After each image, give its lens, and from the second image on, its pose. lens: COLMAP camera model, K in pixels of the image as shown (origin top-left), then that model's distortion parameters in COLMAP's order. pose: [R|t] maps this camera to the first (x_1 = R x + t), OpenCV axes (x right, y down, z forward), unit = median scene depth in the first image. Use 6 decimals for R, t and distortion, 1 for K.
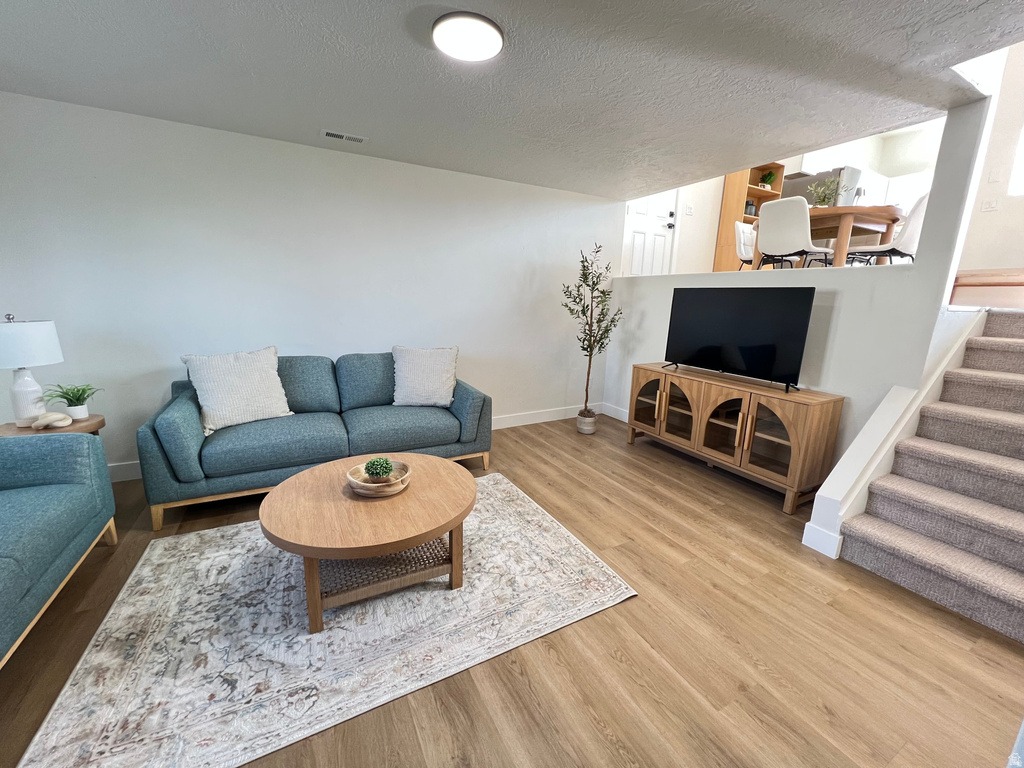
lens RADIAL K [[412.5, 0, 513.6], [0, 412.5, 382.1], [0, 0, 1]] dist [-0.000255, -0.000007]
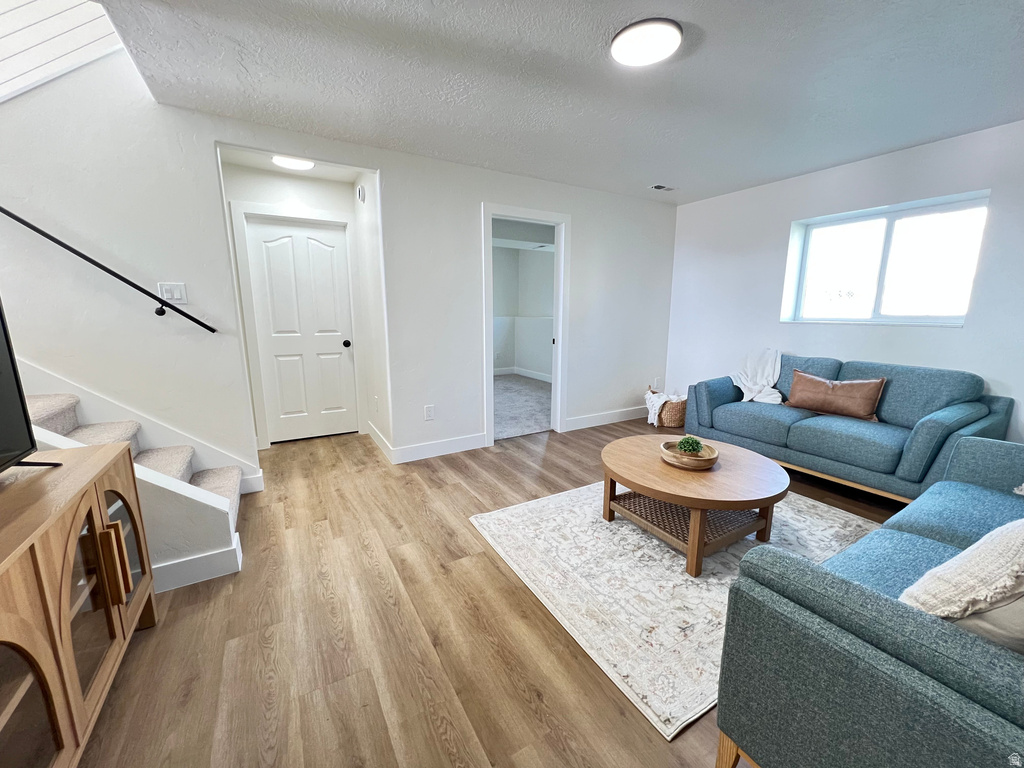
lens RADIAL K [[406.8, 0, 512.0], [0, 406.8, 384.0], [0, 0, 1]] dist [-0.001696, -0.000029]
pose [[-0.998965, -0.020619, -0.040539, 0.147894], [-0.034162, 0.928598, 0.369512, -0.238064], [0.030026, 0.370514, -0.928341, 1.337874]]
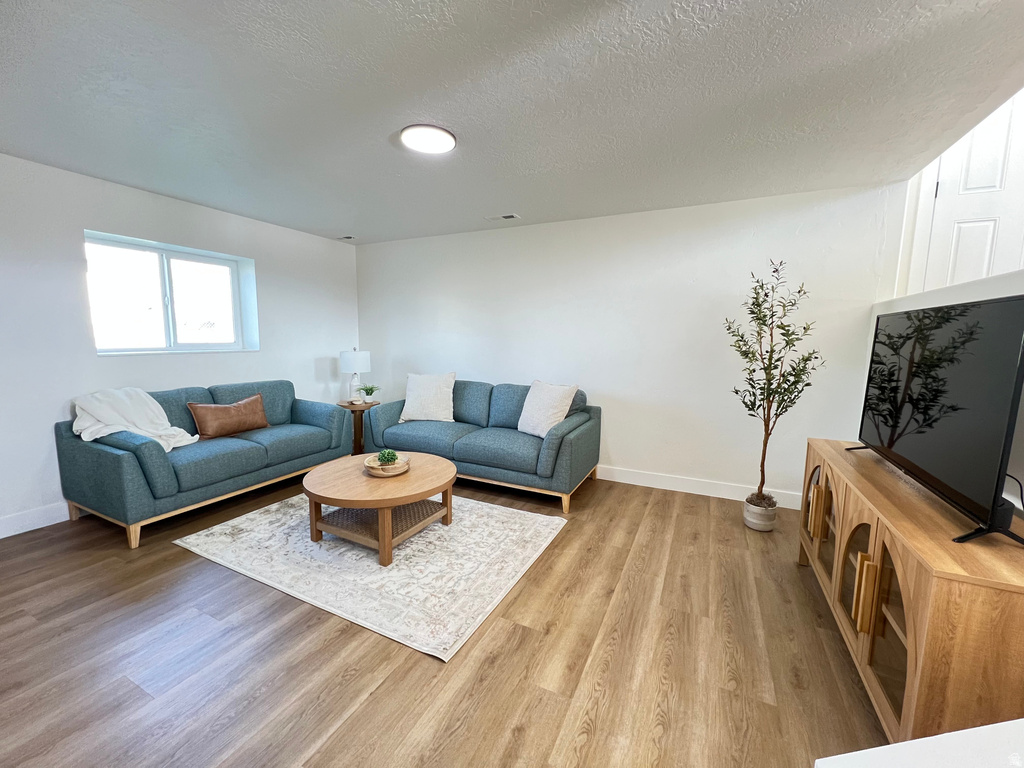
lens RADIAL K [[406.8, 0, 512.0], [0, 406.8, 384.0], [0, 0, 1]] dist [-0.001696, -0.000029]
pose [[0.581345, 0.077793, -0.809930, 0.680823], [-0.162403, 0.986483, -0.021818, -0.049474], [0.797285, 0.144219, 0.586121, 0.338867]]
